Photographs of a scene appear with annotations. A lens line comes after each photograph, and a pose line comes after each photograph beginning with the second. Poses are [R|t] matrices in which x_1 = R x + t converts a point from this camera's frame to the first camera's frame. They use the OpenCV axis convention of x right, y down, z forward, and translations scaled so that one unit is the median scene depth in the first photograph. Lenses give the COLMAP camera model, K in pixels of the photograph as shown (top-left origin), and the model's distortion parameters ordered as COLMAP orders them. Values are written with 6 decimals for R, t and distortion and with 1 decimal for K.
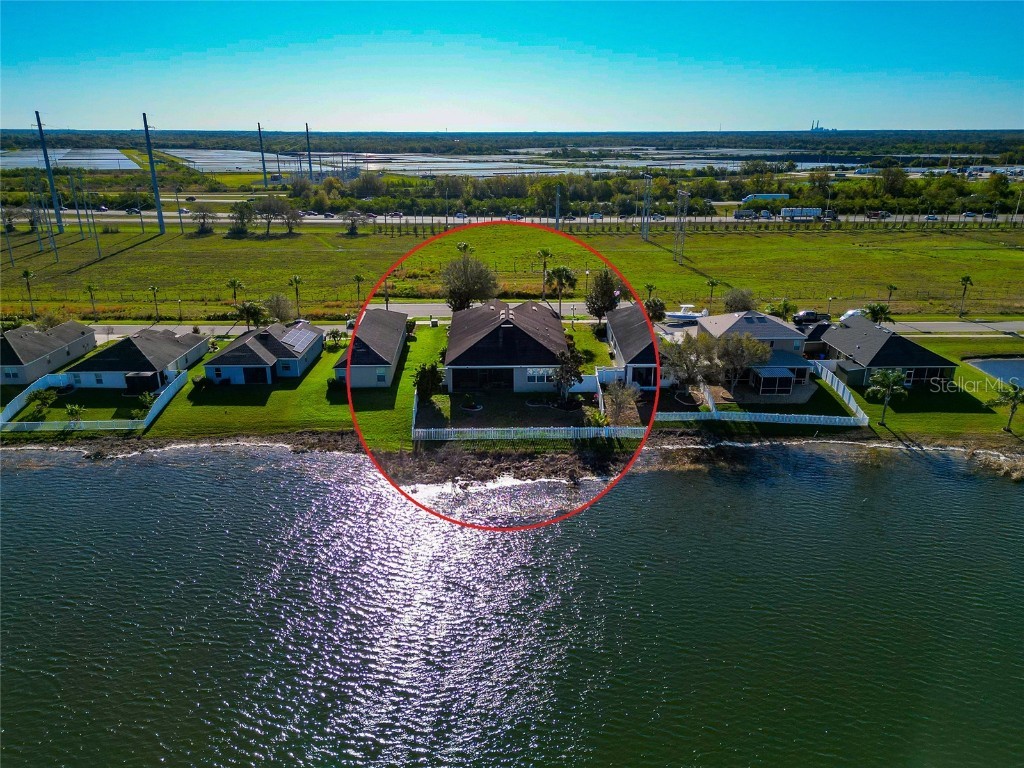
lens RADIAL K [[710.6, 0, 513.4], [0, 710.6, 340.3], [0, 0, 1]] dist [0.072513, -0.062529]
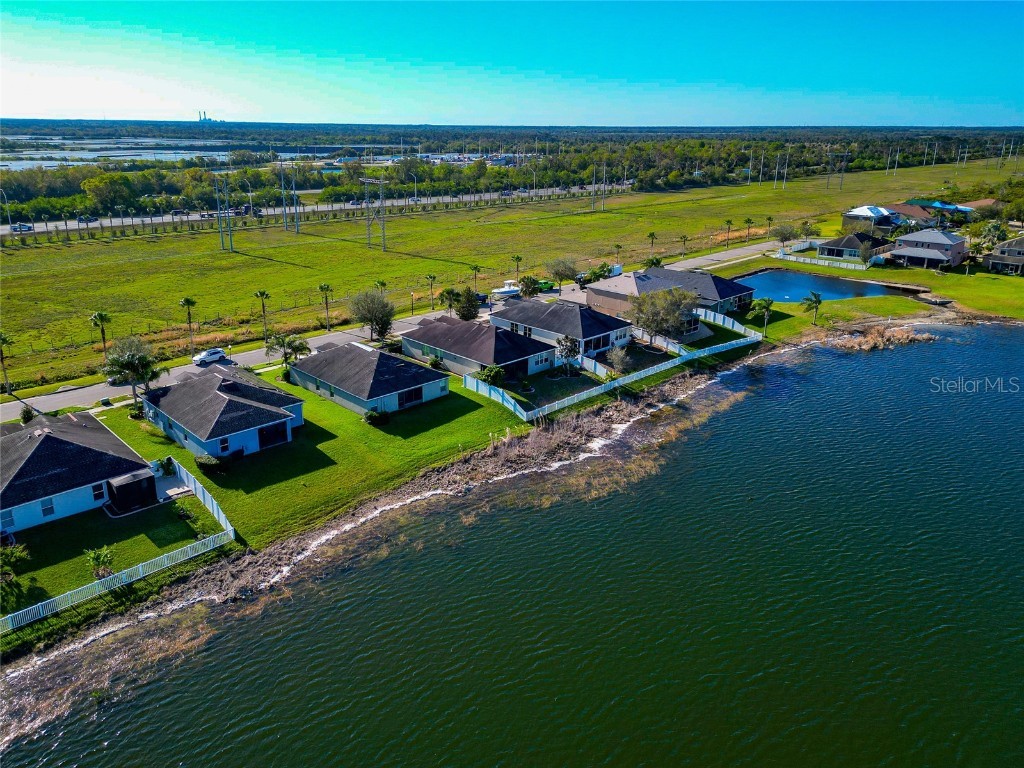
lens RADIAL K [[731.3, 0, 509.4], [0, 731.3, 345.0], [0, 0, 1]] dist [0.078880, -0.071215]
pose [[0.731586, -0.189146, 0.654985, -0.300739], [0.182747, 0.979990, 0.078881, -0.025766], [-0.656799, 0.061989, 0.751514, 0.122693]]
